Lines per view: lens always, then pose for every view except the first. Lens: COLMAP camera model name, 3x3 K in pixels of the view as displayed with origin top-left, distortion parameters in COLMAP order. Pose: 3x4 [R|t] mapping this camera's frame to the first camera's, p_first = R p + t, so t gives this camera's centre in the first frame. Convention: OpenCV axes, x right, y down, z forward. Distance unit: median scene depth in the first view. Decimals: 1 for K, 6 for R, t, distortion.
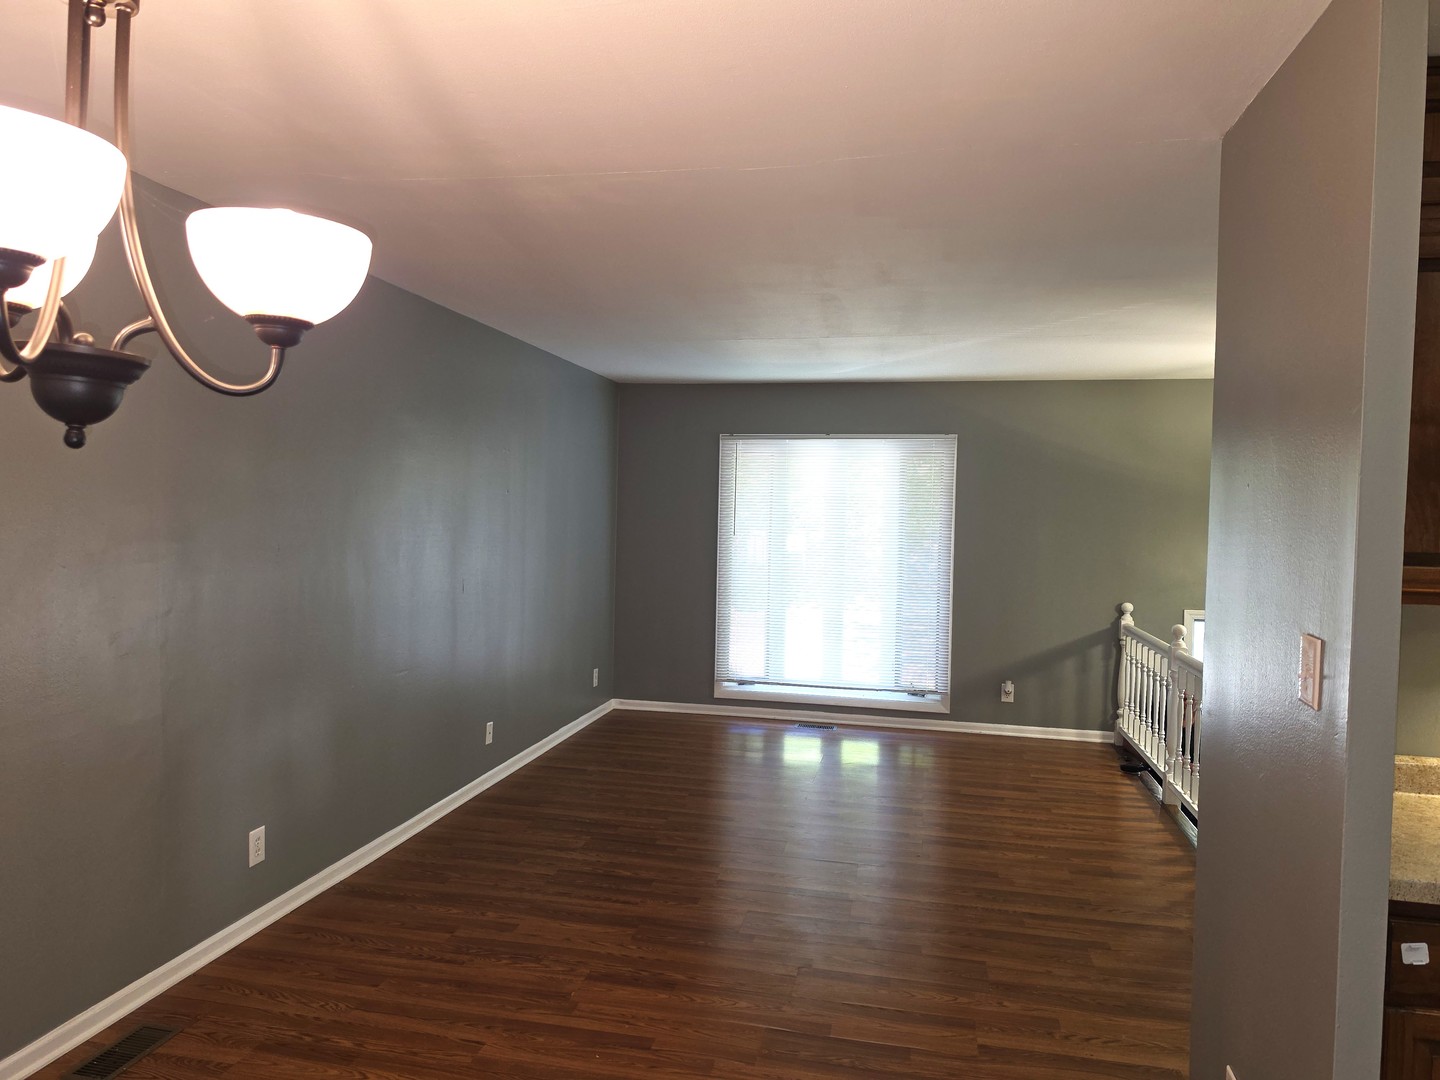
lens RADIAL K [[982.8, 0, 721.7], [0, 982.8, 537.2], [0, 0, 1]] dist [-0.008333, -0.003901]
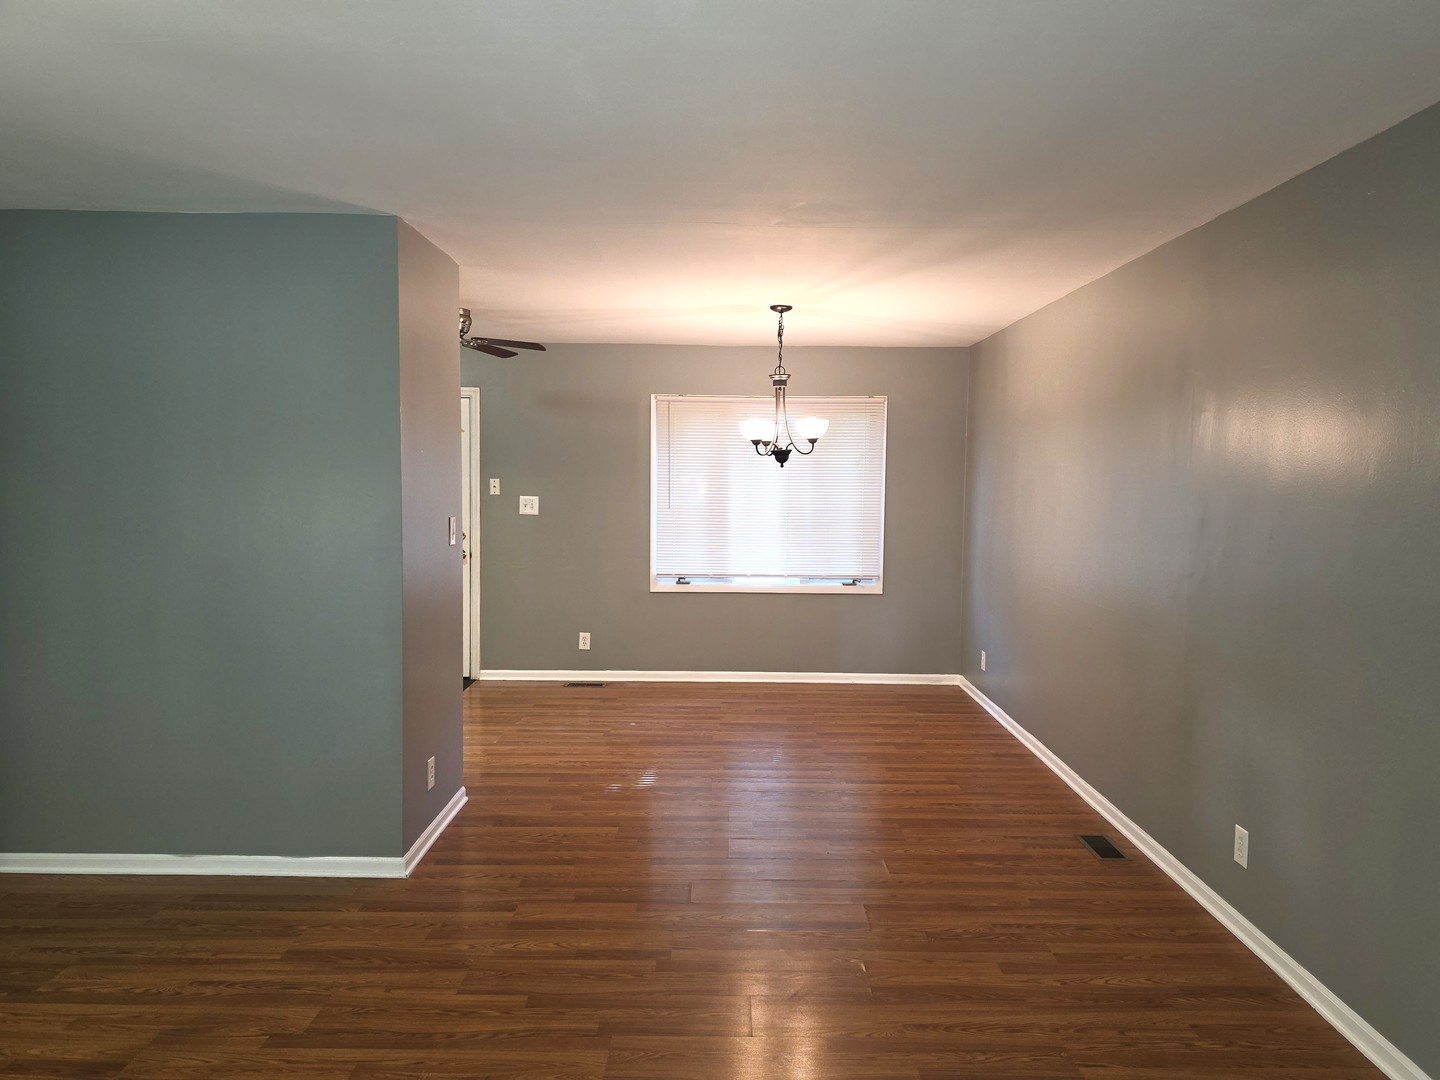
lens RADIAL K [[982.8, 0, 722.2], [0, 982.8, 538.3], [0, 0, 1]] dist [-0.008333, -0.003901]
pose [[-0.979900, -0.020121, -0.198471, 0.226933], [-0.038728, 0.995160, 0.090316, -0.051556], [0.195693, 0.096187, -0.975937, 1.905160]]
